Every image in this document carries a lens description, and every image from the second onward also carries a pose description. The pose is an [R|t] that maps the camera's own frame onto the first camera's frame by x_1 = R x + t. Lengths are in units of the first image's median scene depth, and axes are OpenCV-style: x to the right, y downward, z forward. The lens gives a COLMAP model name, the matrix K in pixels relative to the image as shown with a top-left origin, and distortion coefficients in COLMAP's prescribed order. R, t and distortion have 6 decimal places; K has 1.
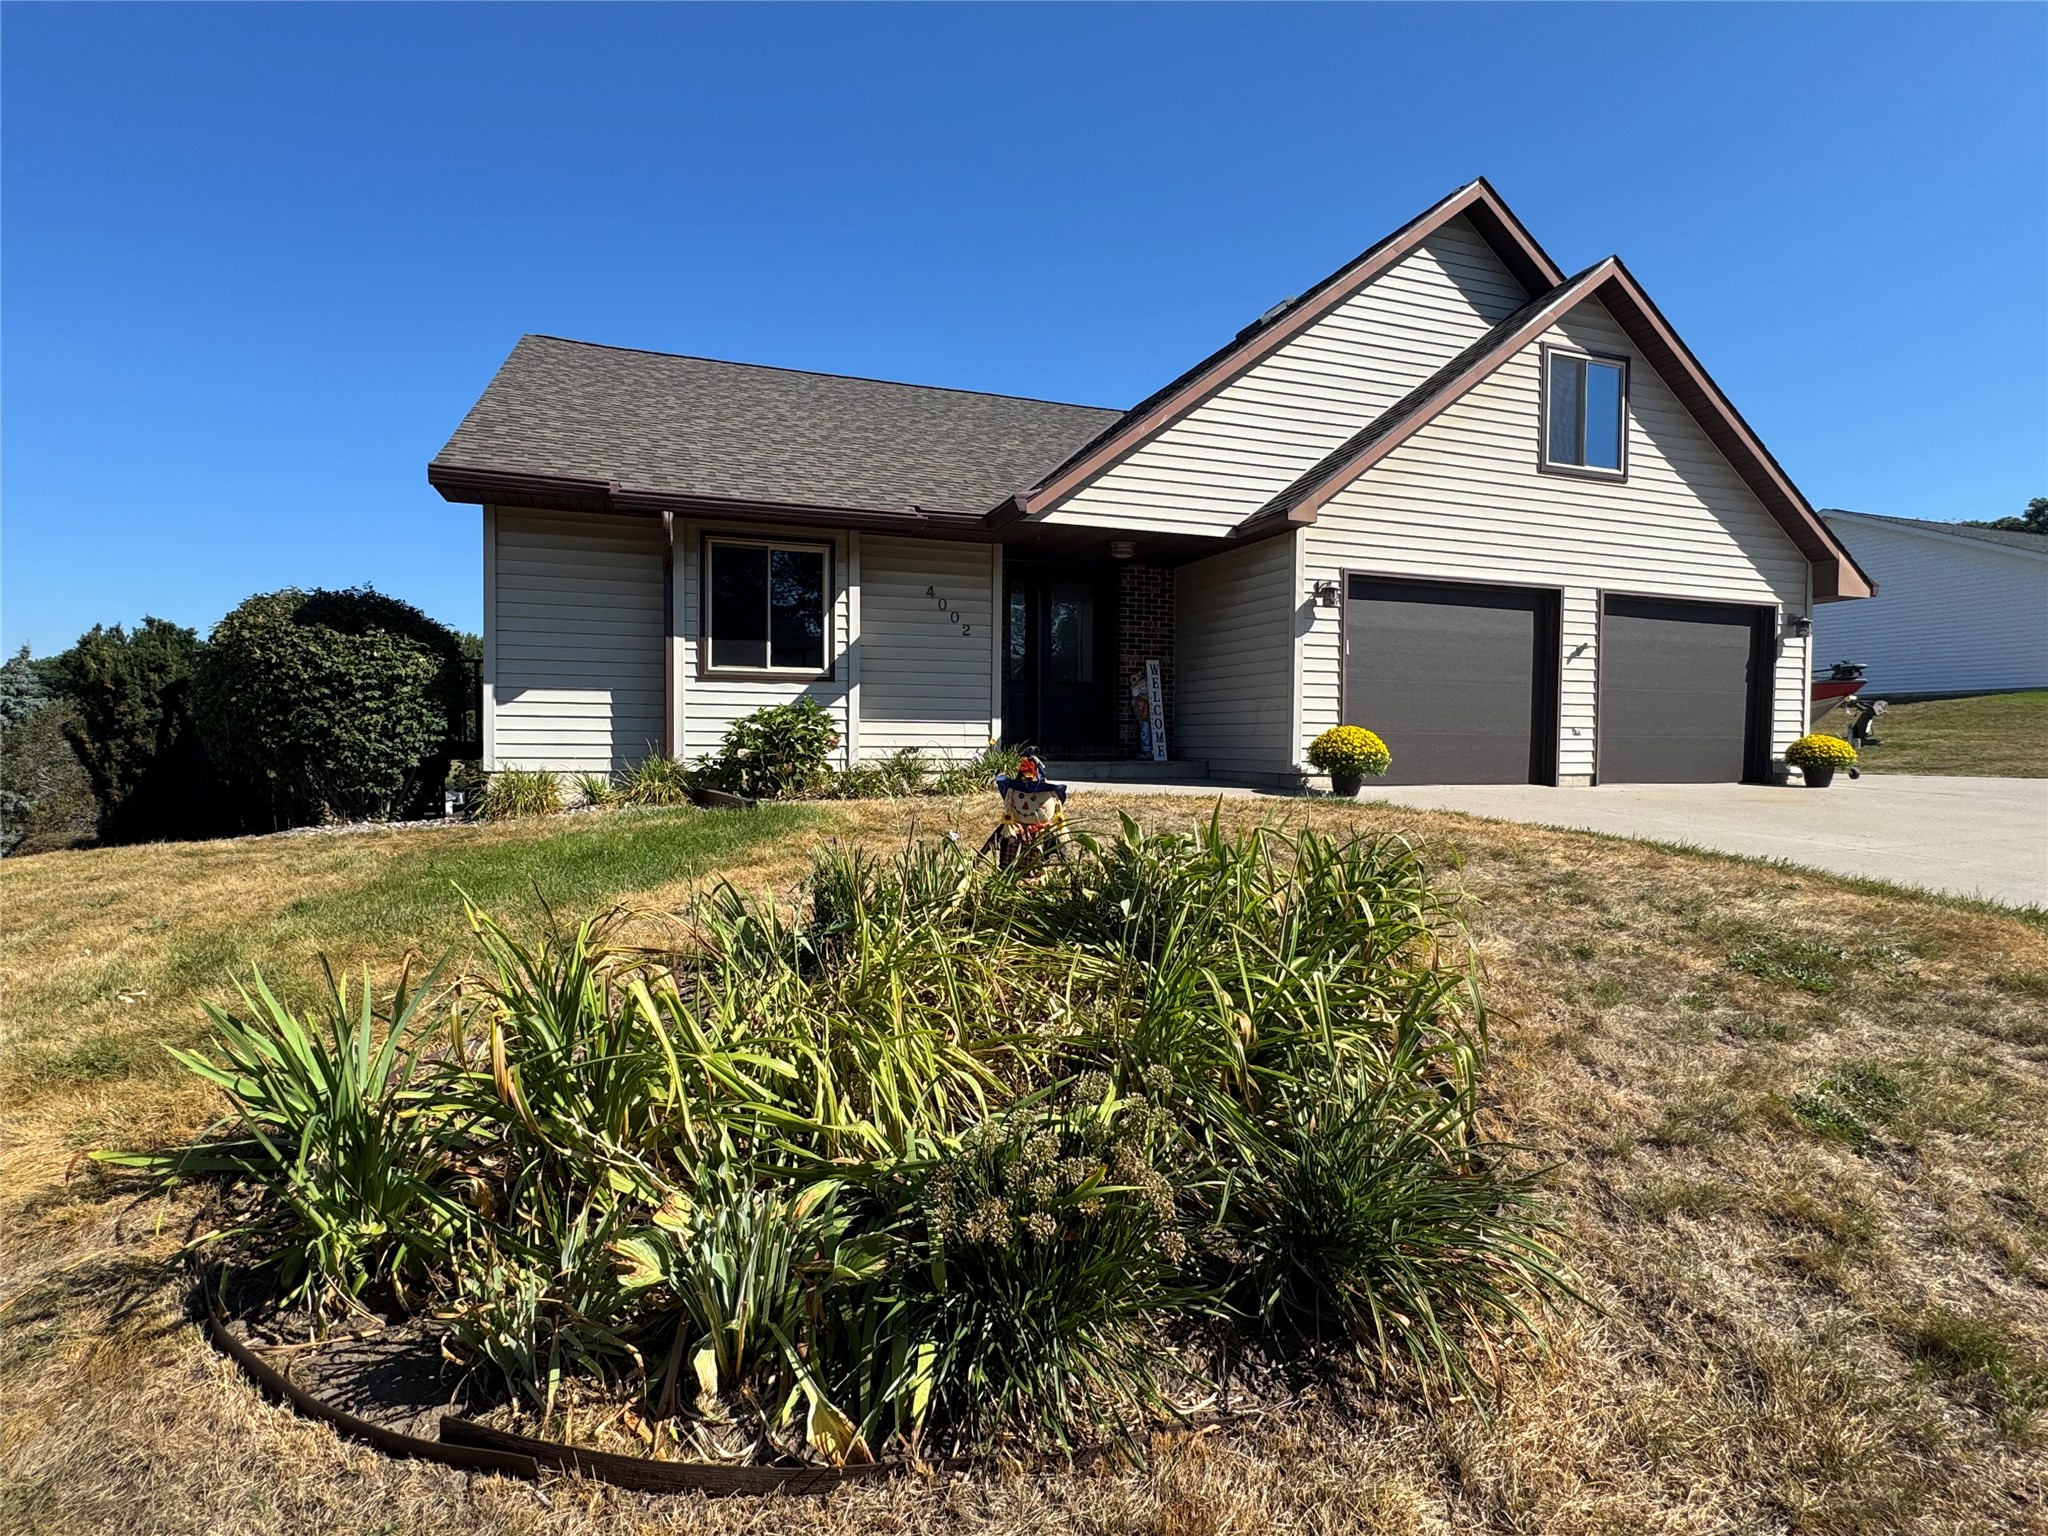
lens RADIAL K [[1064.6, 0, 1028.5], [0, 1064.6, 771.8], [0, 0, 1]] dist [-0.003406, 0.000088]
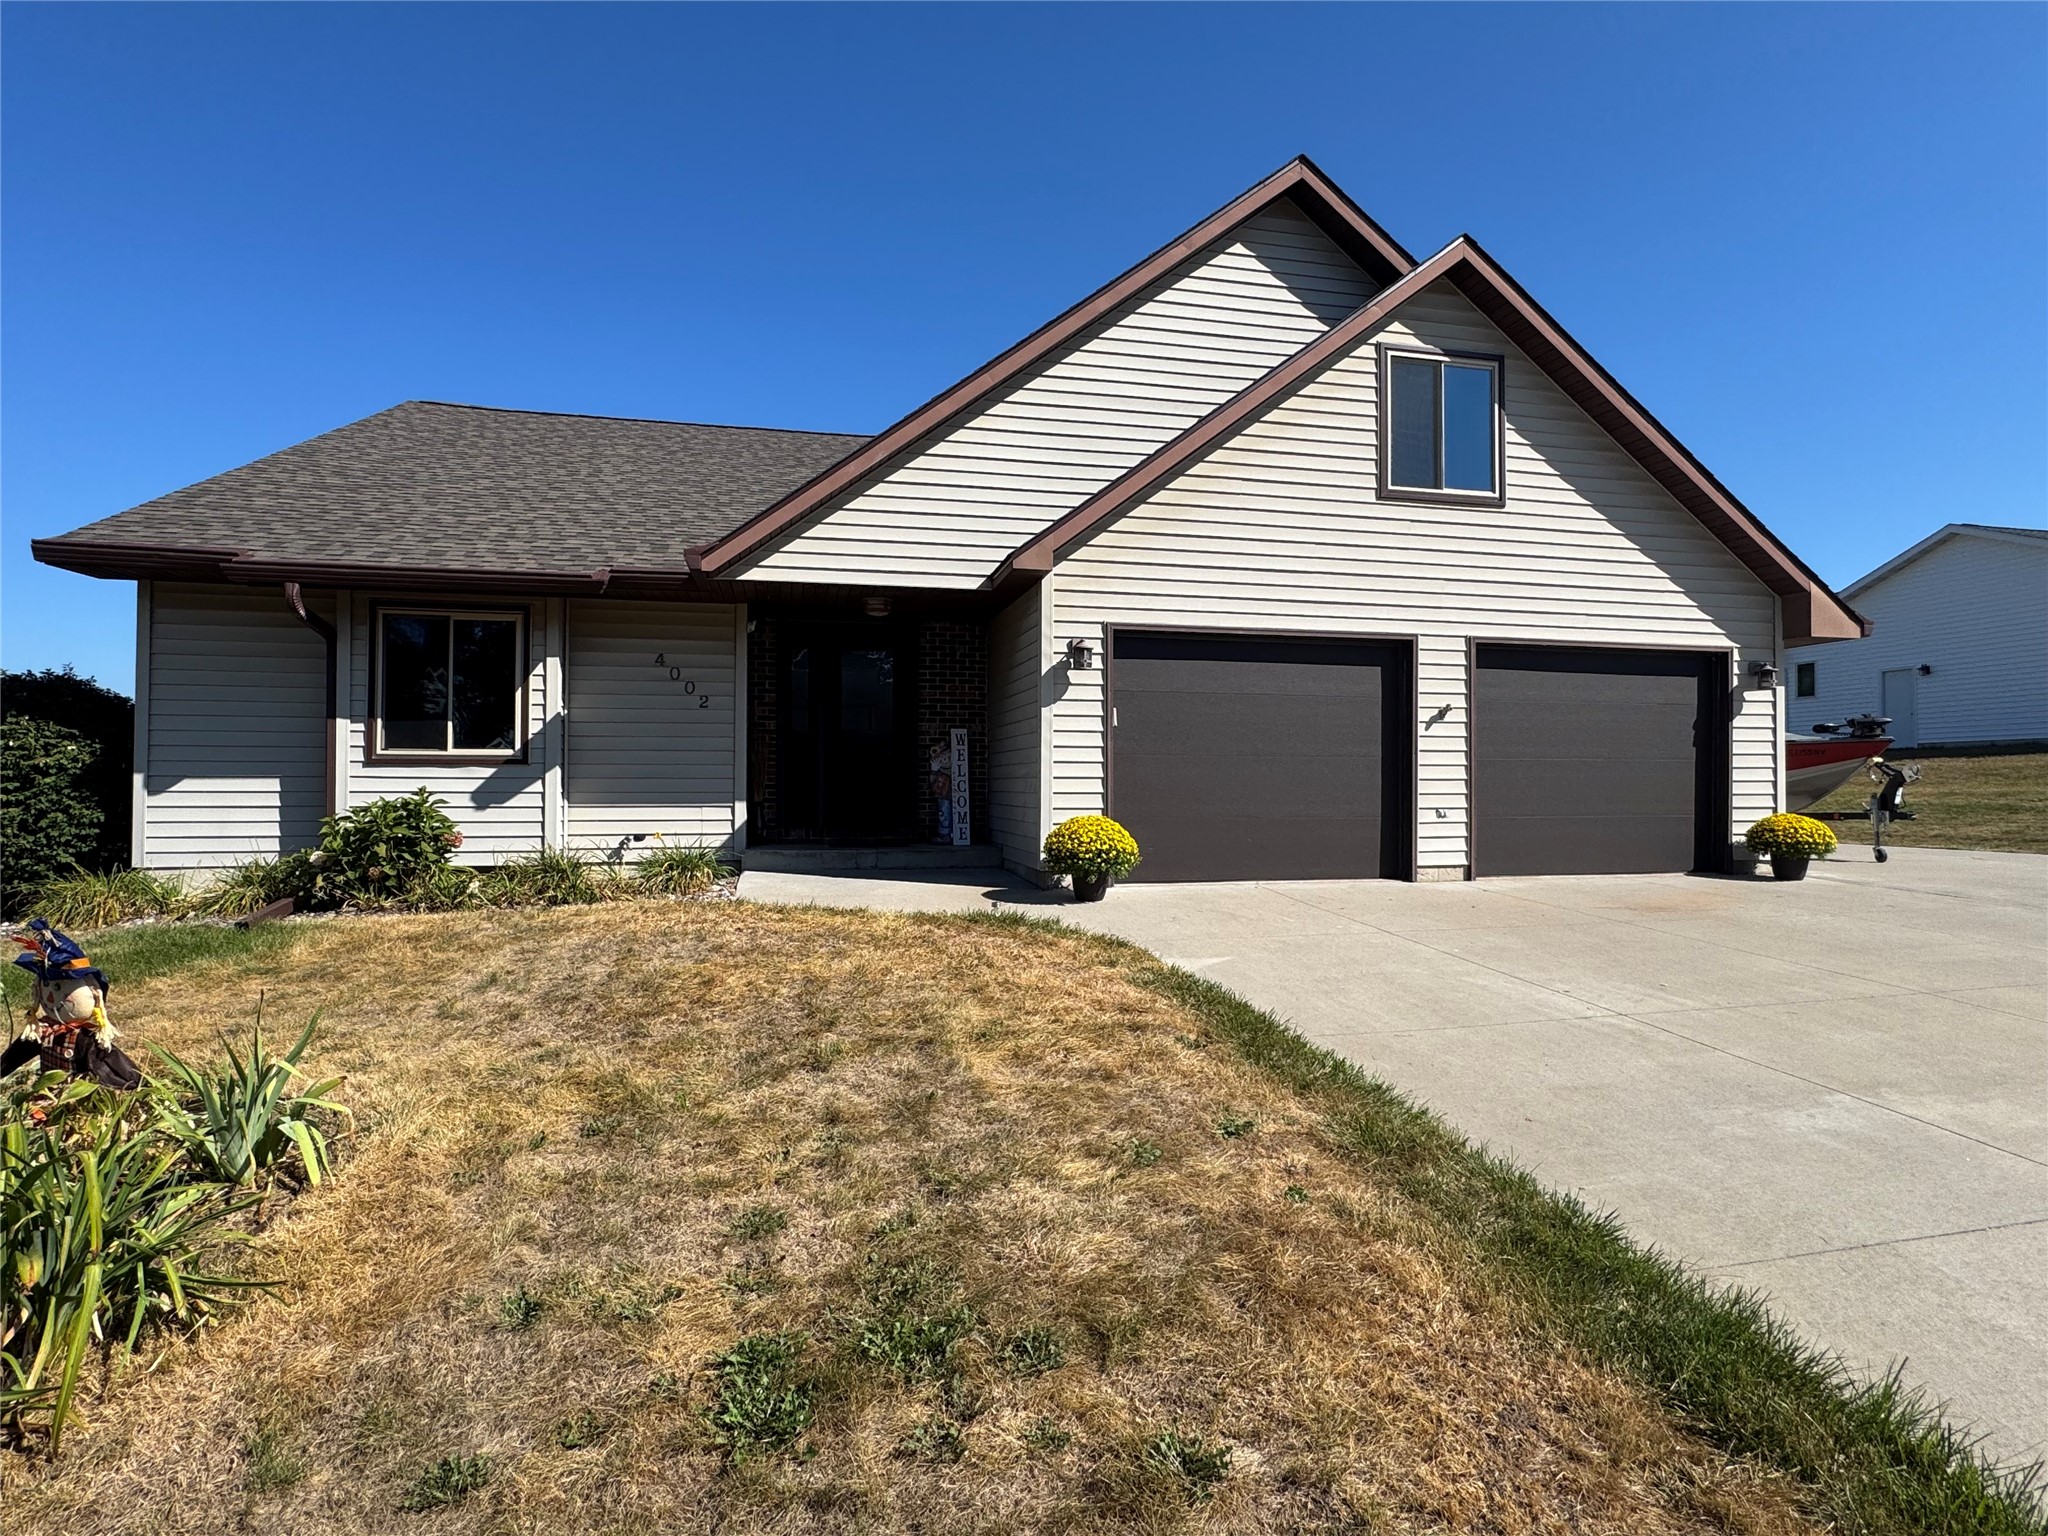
lens RADIAL K [[1064.6, 0, 1020.3], [0, 1064.6, 766.2], [0, 0, 1]] dist [-0.003406, 0.000088]
pose [[0.991097, -0.007438, -0.132933, 0.314205], [0.001388, 0.998961, -0.045542, -0.038185], [0.133133, 0.044952, 0.990078, 0.158716]]
